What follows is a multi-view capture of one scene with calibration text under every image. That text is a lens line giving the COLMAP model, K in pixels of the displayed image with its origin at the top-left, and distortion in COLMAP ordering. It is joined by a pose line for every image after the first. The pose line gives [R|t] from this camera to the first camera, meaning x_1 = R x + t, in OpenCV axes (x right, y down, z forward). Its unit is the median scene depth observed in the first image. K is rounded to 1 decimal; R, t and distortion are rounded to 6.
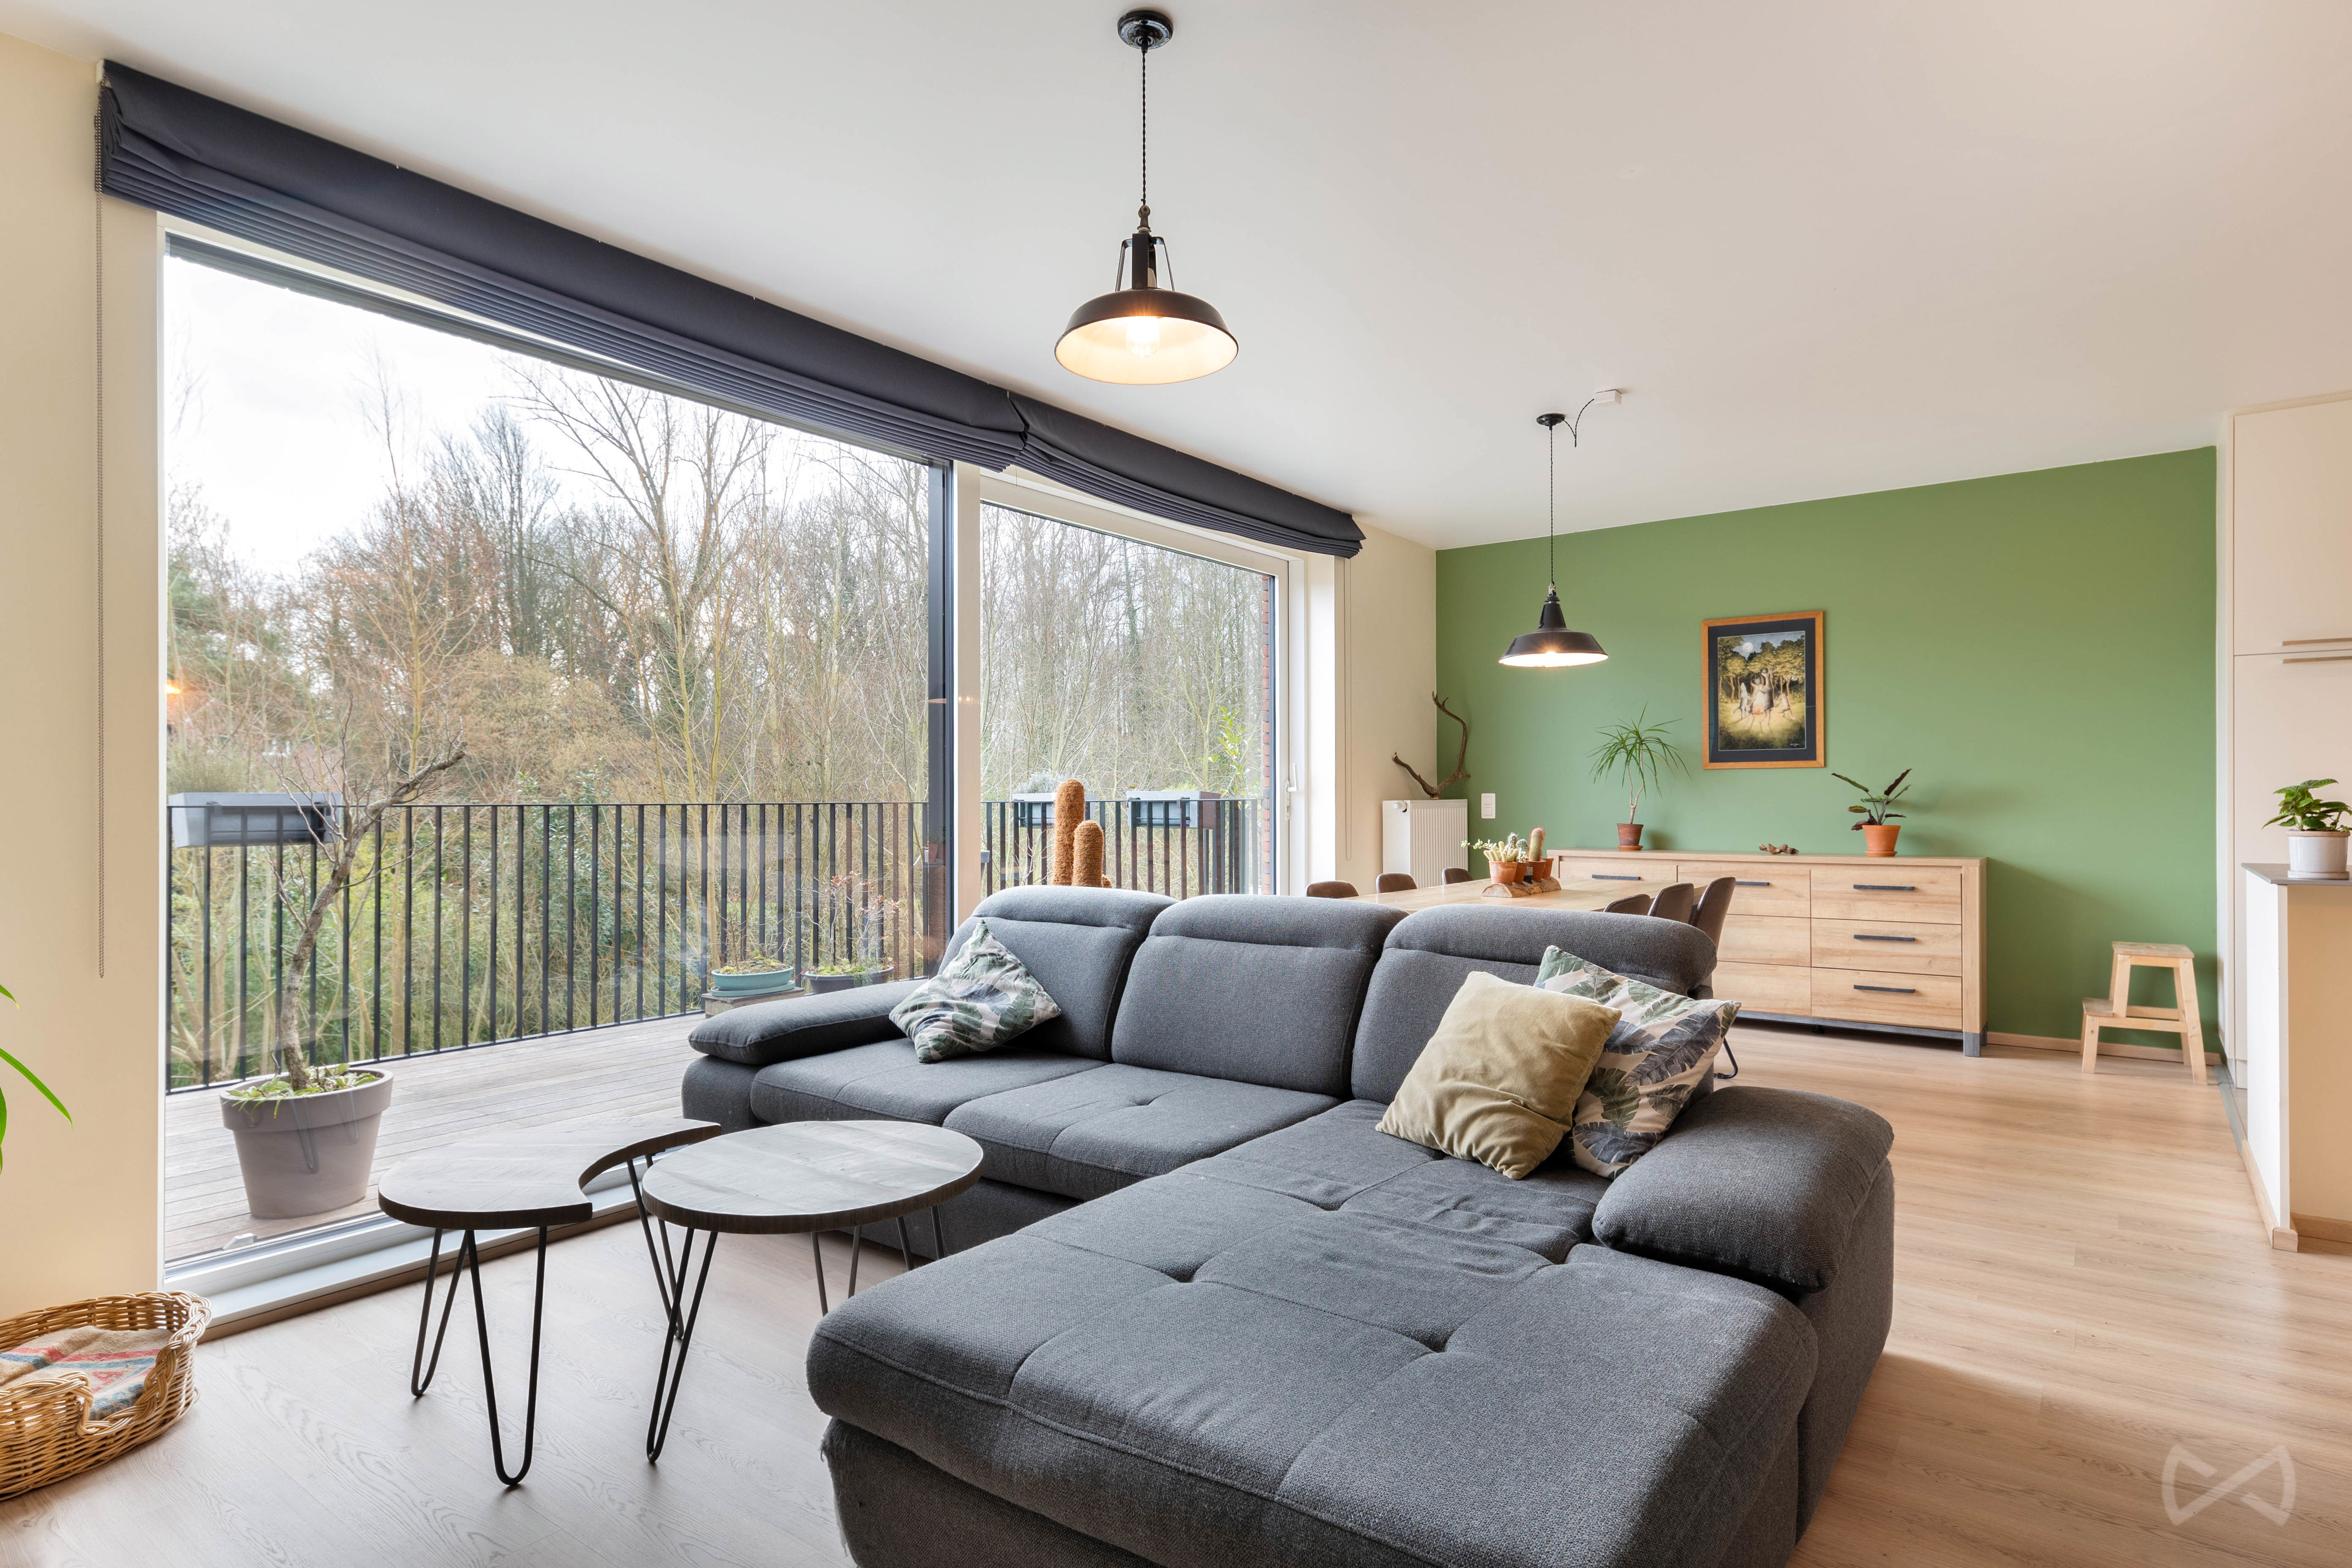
lens RADIAL K [[1276.6, 0, 1191.3], [0, 1276.6, 787.4], [0, 0, 1]] dist [0.015698, -0.001291]
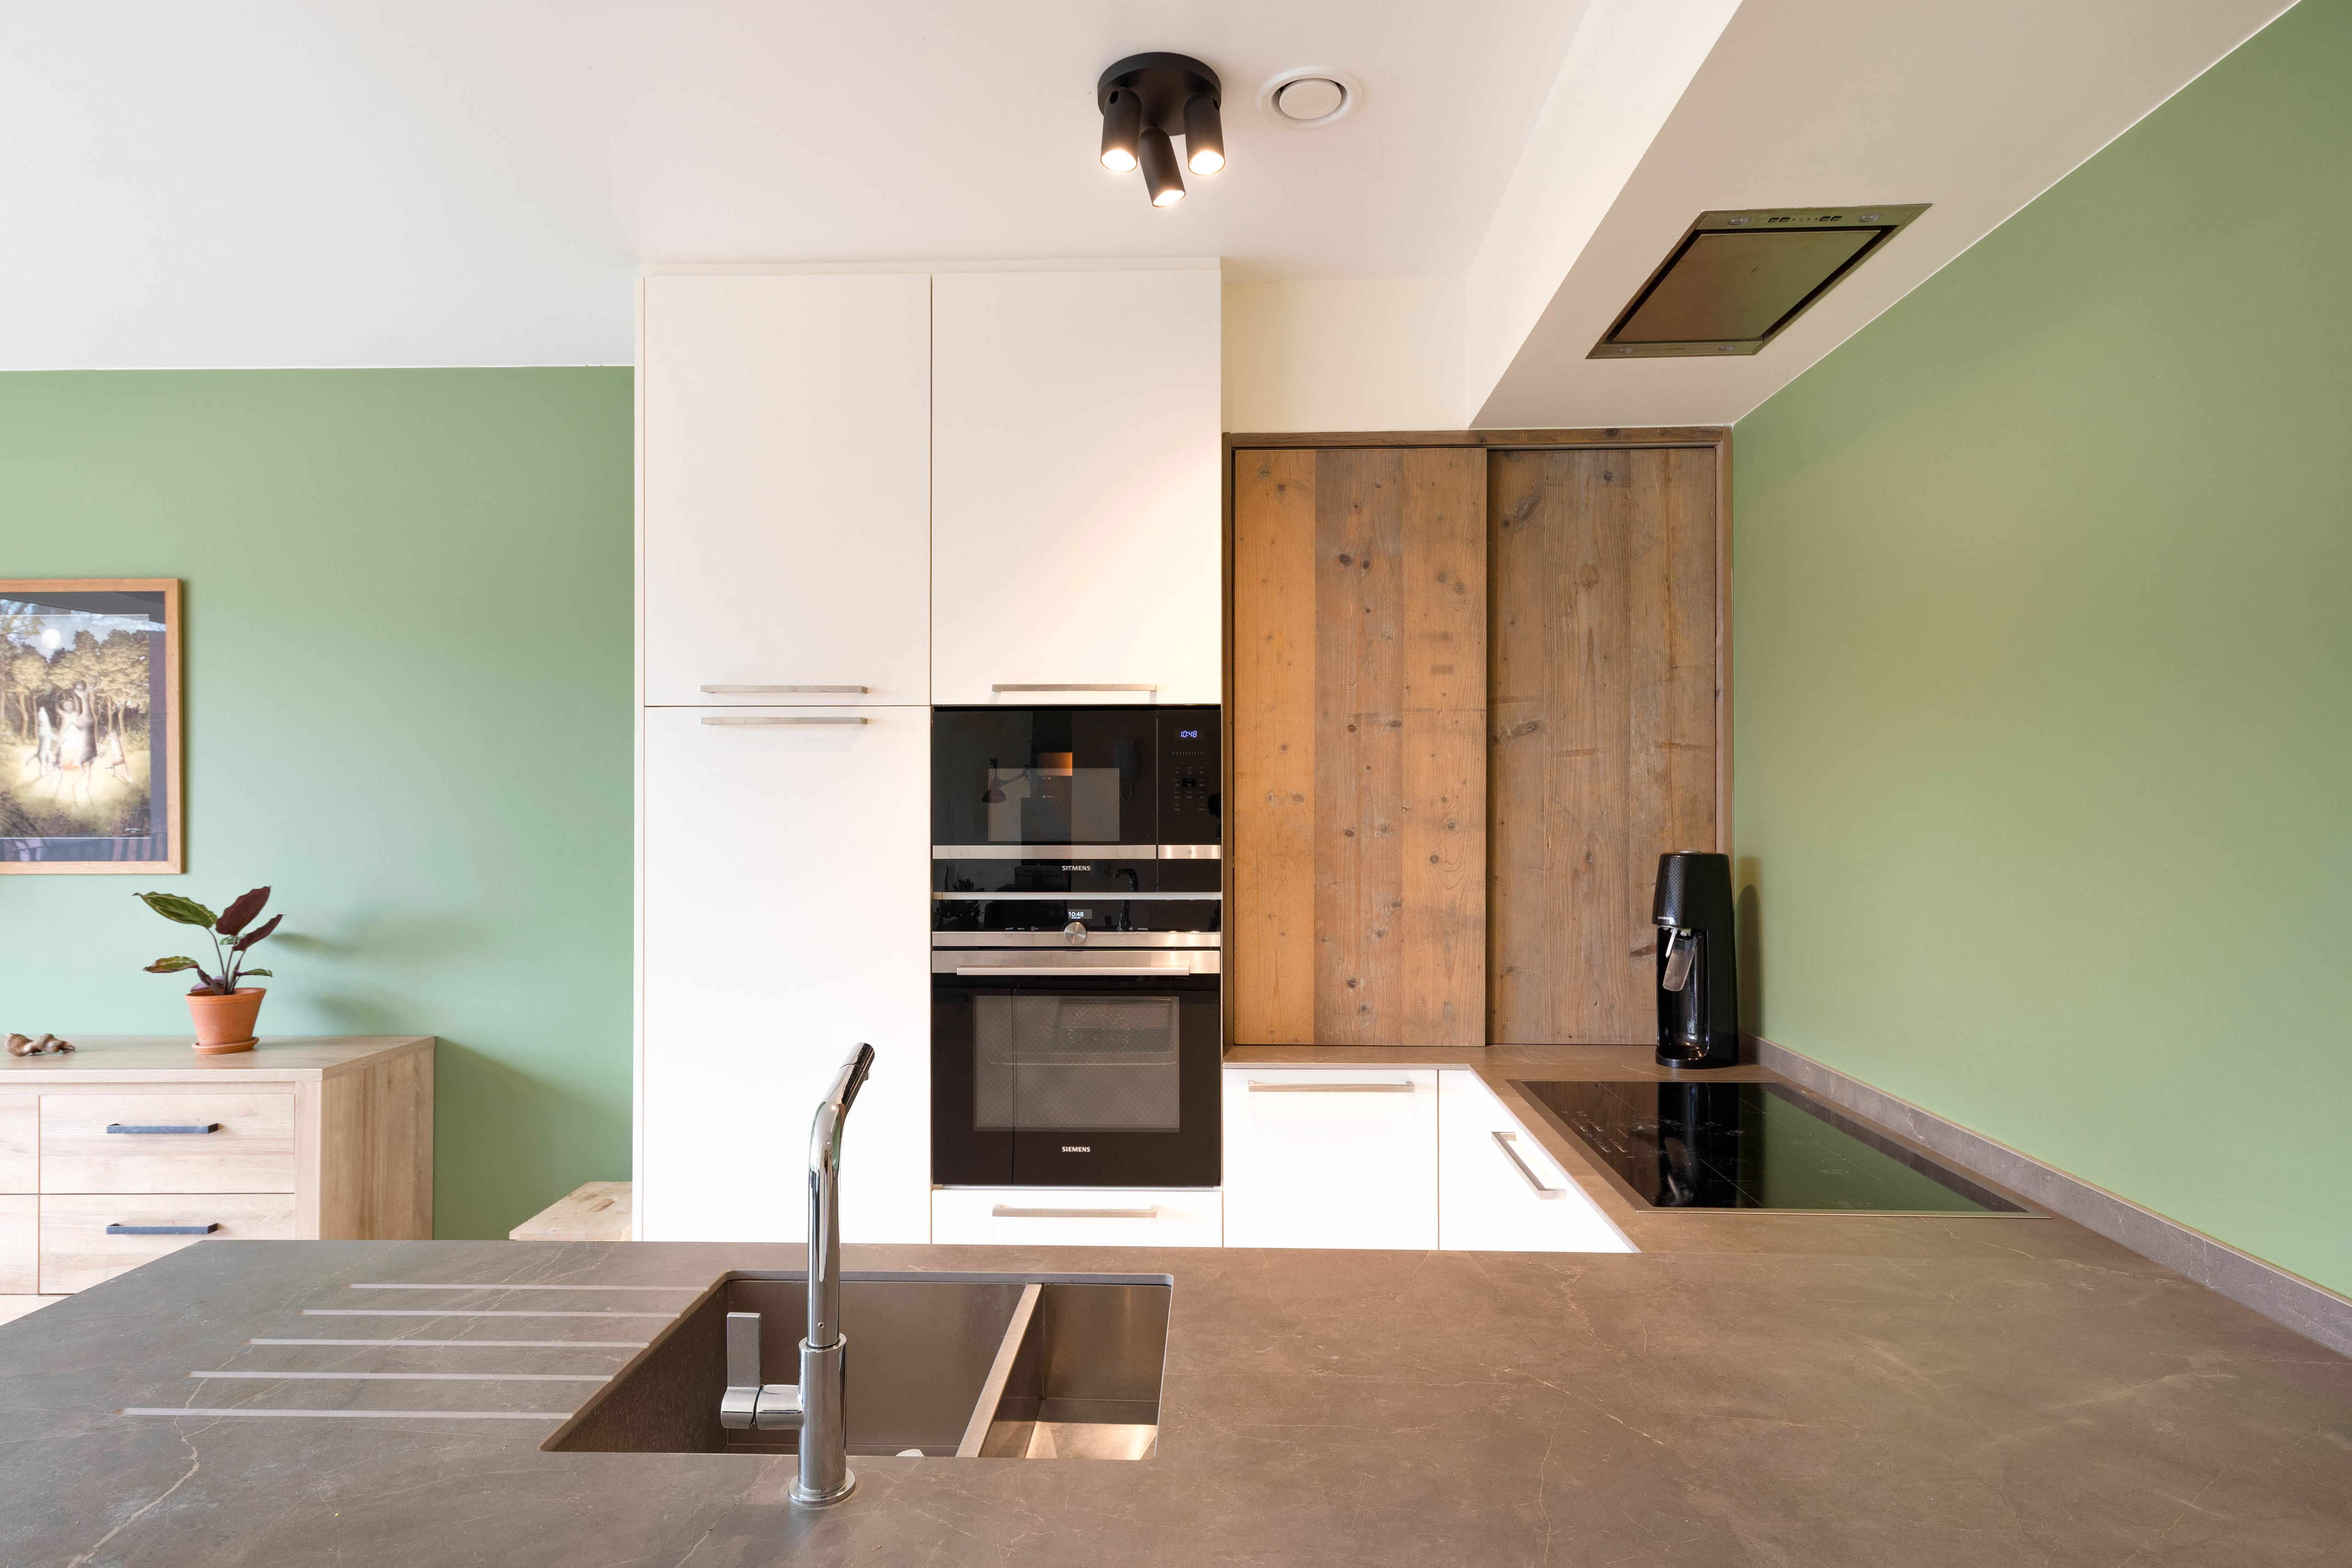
lens RADIAL K [[1276.6, 0, 1191.3], [0, 1276.6, 787.4], [0, 0, 1]] dist [0.015698, -0.001291]
pose [[0.821231, 0.005388, 0.570571, 0.524467], [-0.004299, 0.999985, -0.003255, -0.050786], [-0.570580, 0.000220, 0.821242, 0.317050]]
